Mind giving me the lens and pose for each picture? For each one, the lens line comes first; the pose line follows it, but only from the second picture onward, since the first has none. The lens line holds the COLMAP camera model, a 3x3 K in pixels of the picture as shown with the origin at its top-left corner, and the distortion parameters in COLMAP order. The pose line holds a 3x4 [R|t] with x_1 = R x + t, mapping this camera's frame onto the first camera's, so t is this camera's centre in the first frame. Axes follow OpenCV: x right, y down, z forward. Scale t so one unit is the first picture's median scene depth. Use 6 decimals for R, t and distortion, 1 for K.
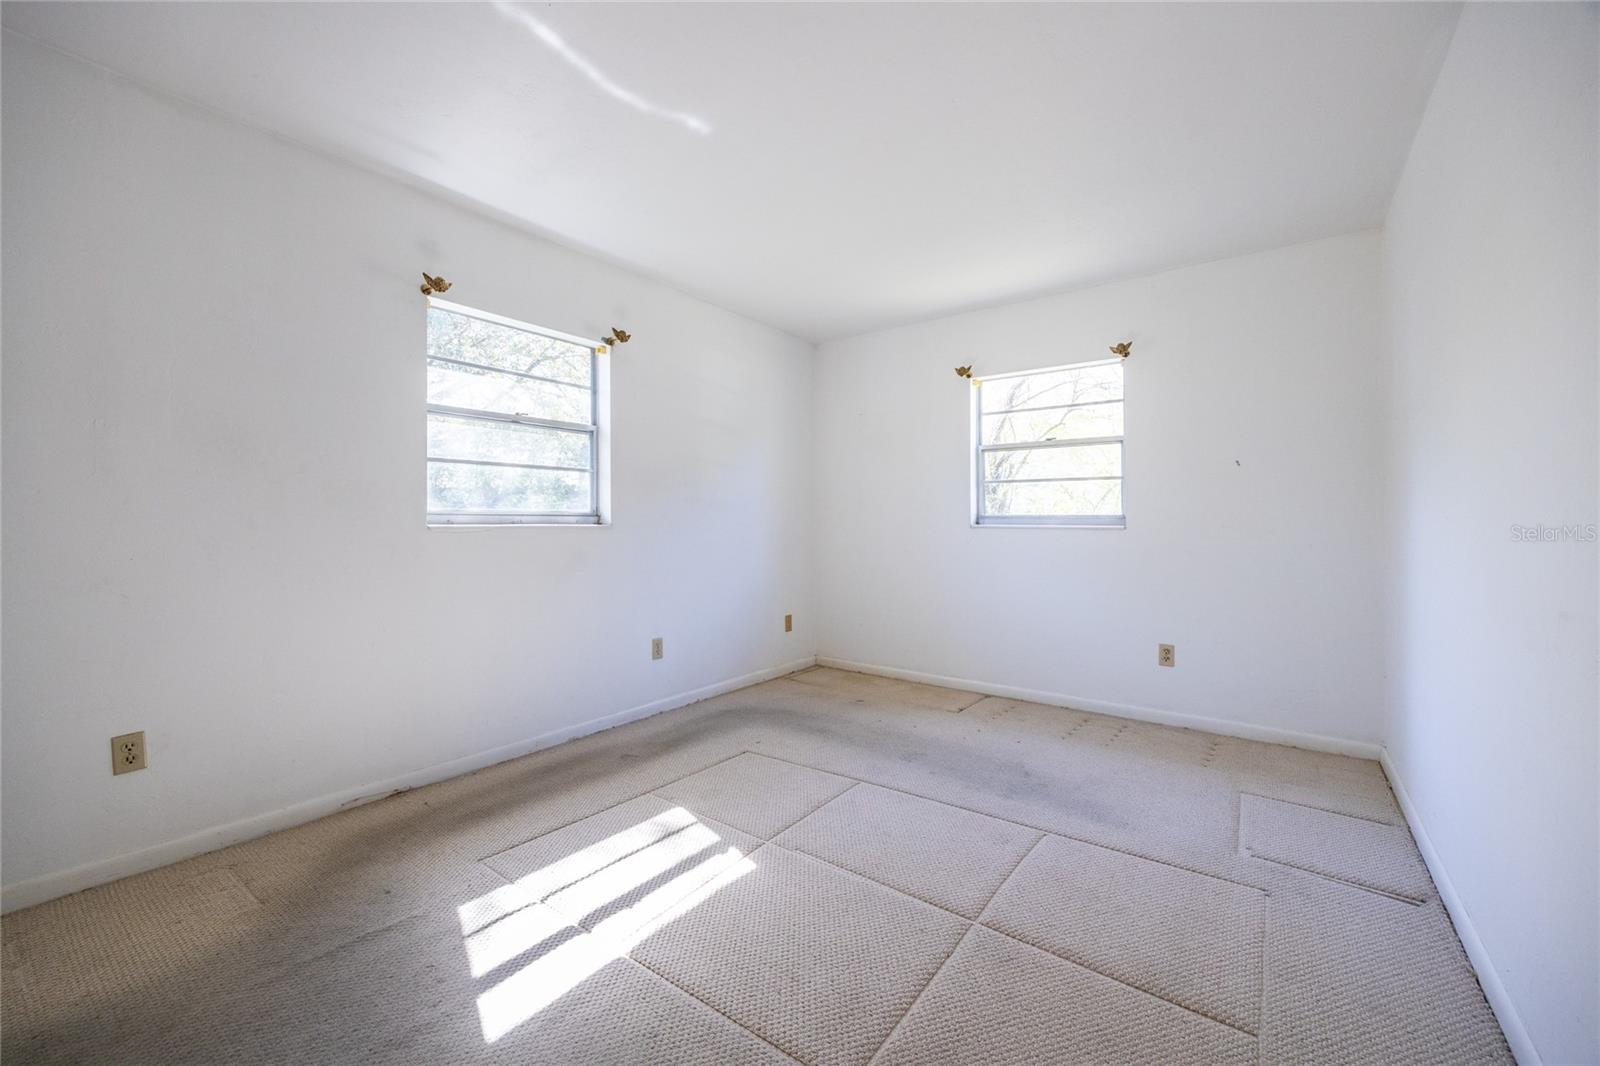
lens RADIAL K [[616.0, 0, 788.8], [0, 616.0, 521.1], [0, 0, 1]] dist [-0.002699, 0.000557]
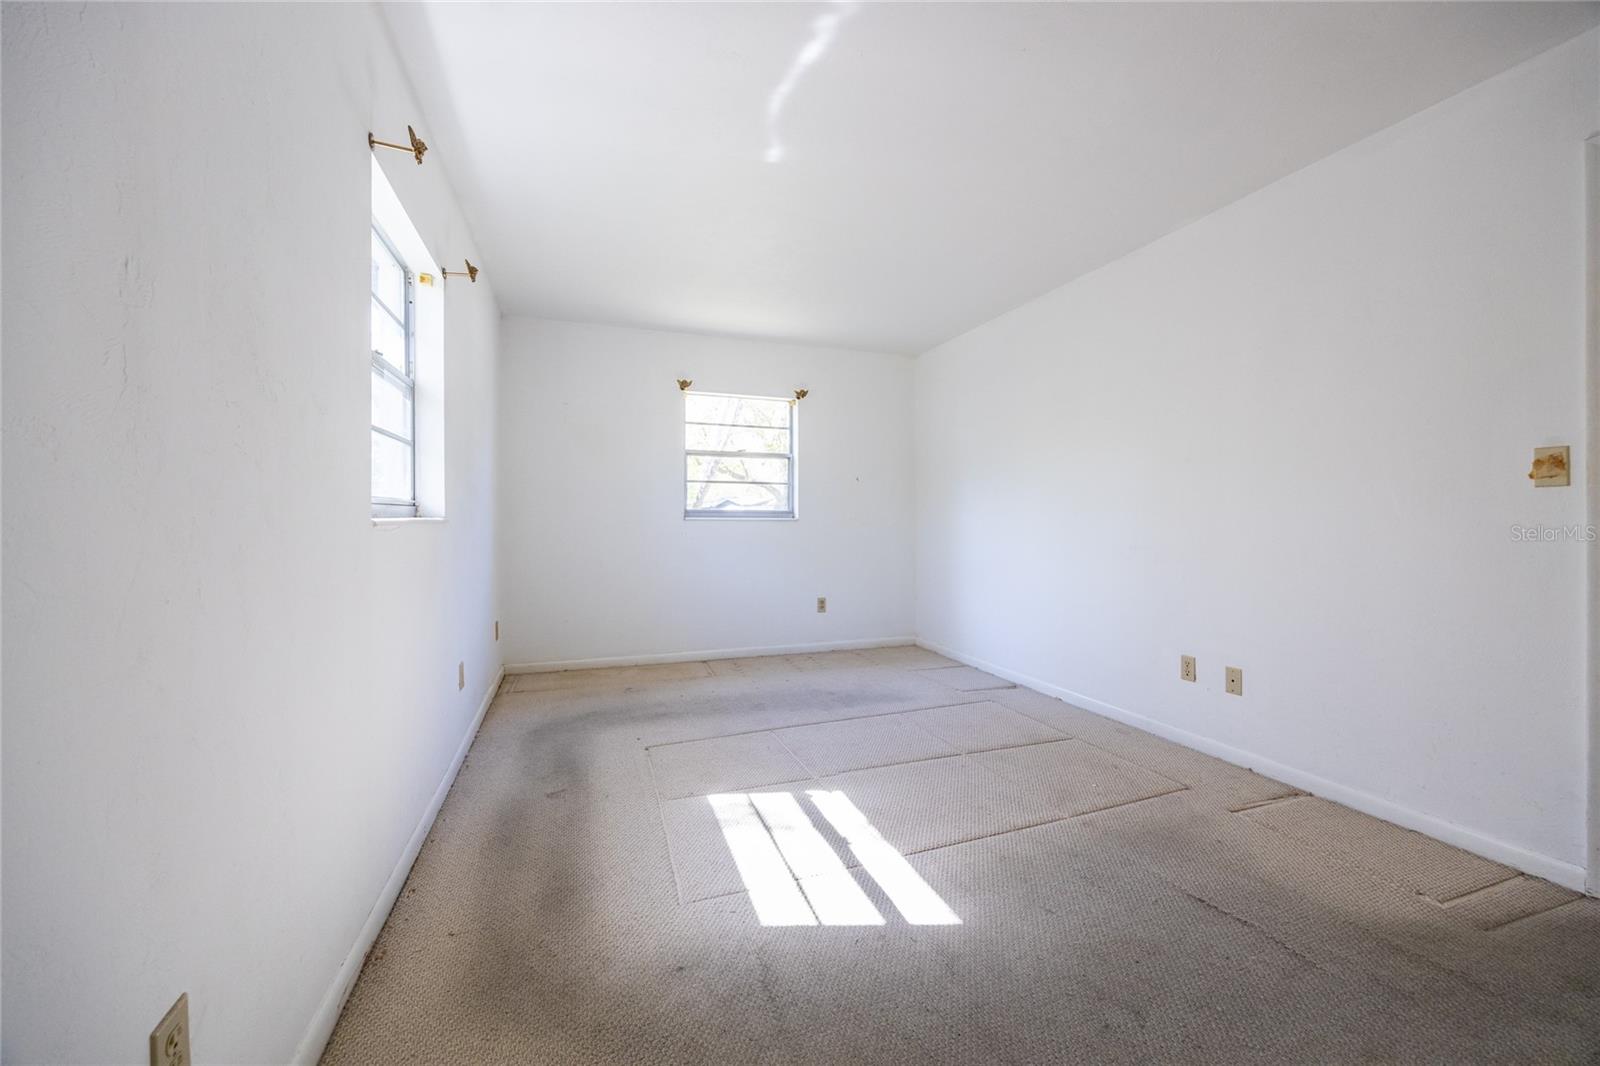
lens RADIAL K [[616.0, 0, 801.6], [0, 616.0, 522.3], [0, 0, 1]] dist [-0.002699, 0.000557]
pose [[0.542310, -0.005449, 0.840161, -0.825440], [-0.012522, 0.999815, 0.014567, -0.006767], [-0.840085, -0.018420, 0.542142, 0.279823]]
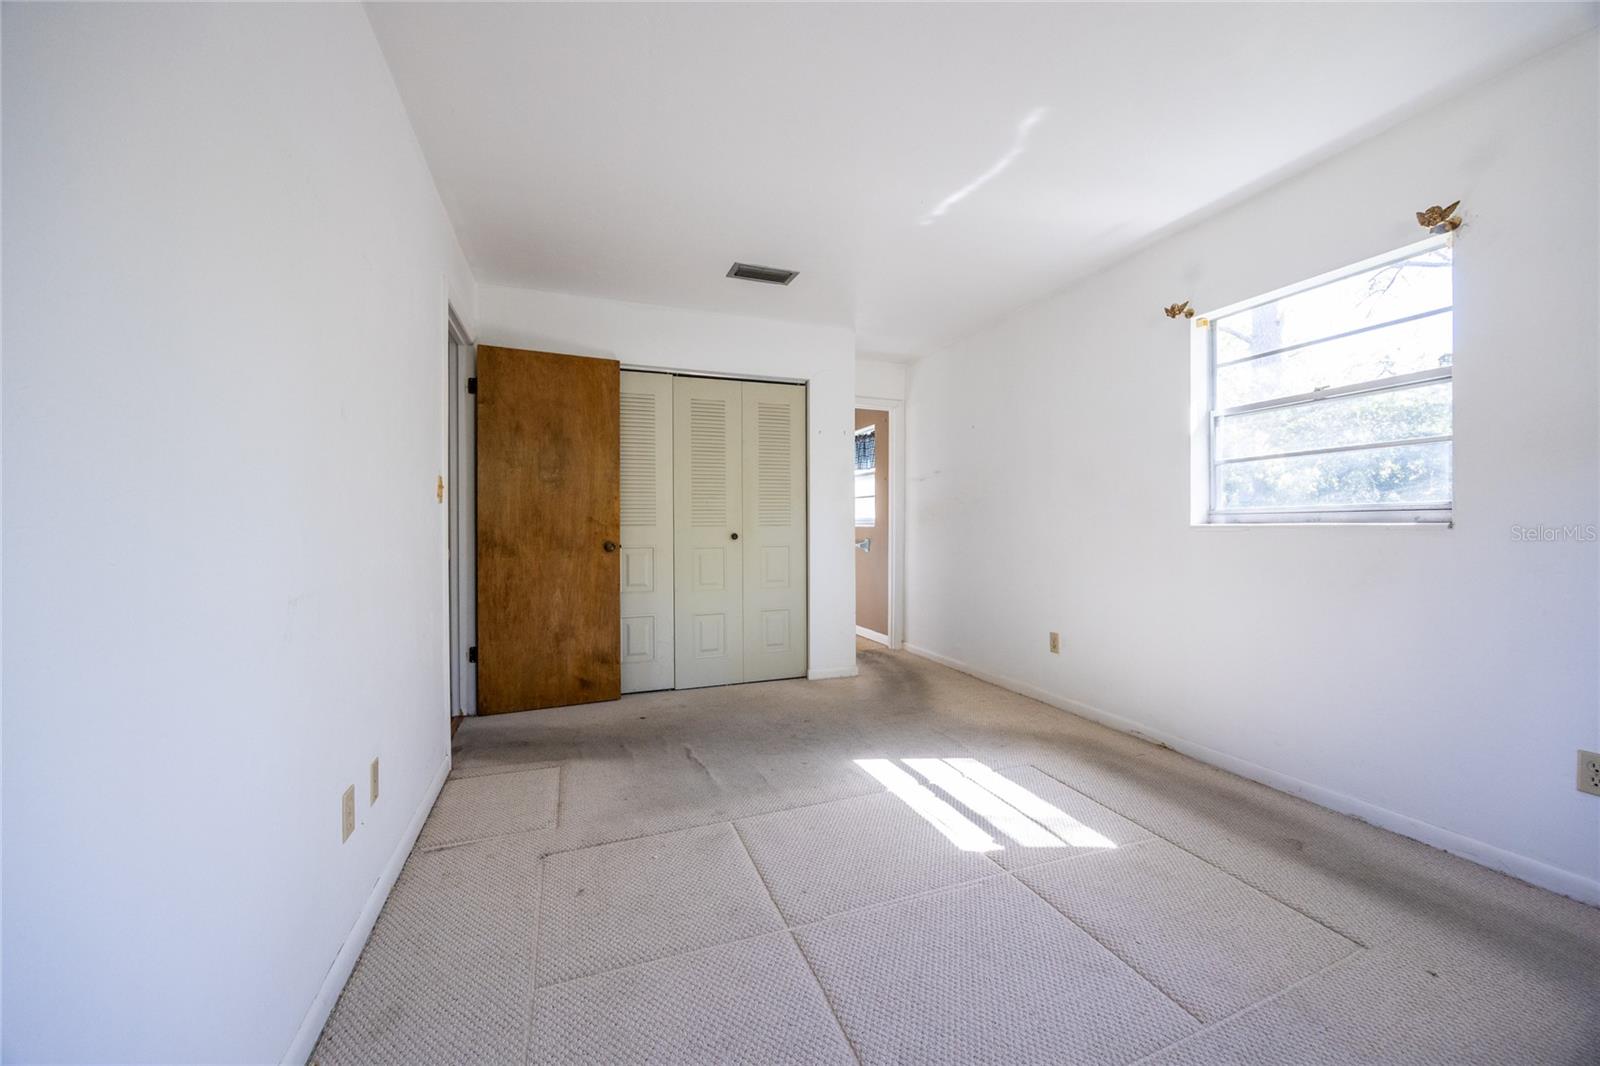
lens RADIAL K [[616.0, 0, 800.1], [0, 616.0, 532.2], [0, 0, 1]] dist [-0.002699, 0.000557]
pose [[-0.533989, 0.011173, -0.845418, 0.698855], [0.015576, 0.999873, 0.003376, 0.004014], [0.845348, -0.011366, -0.534095, 0.949186]]
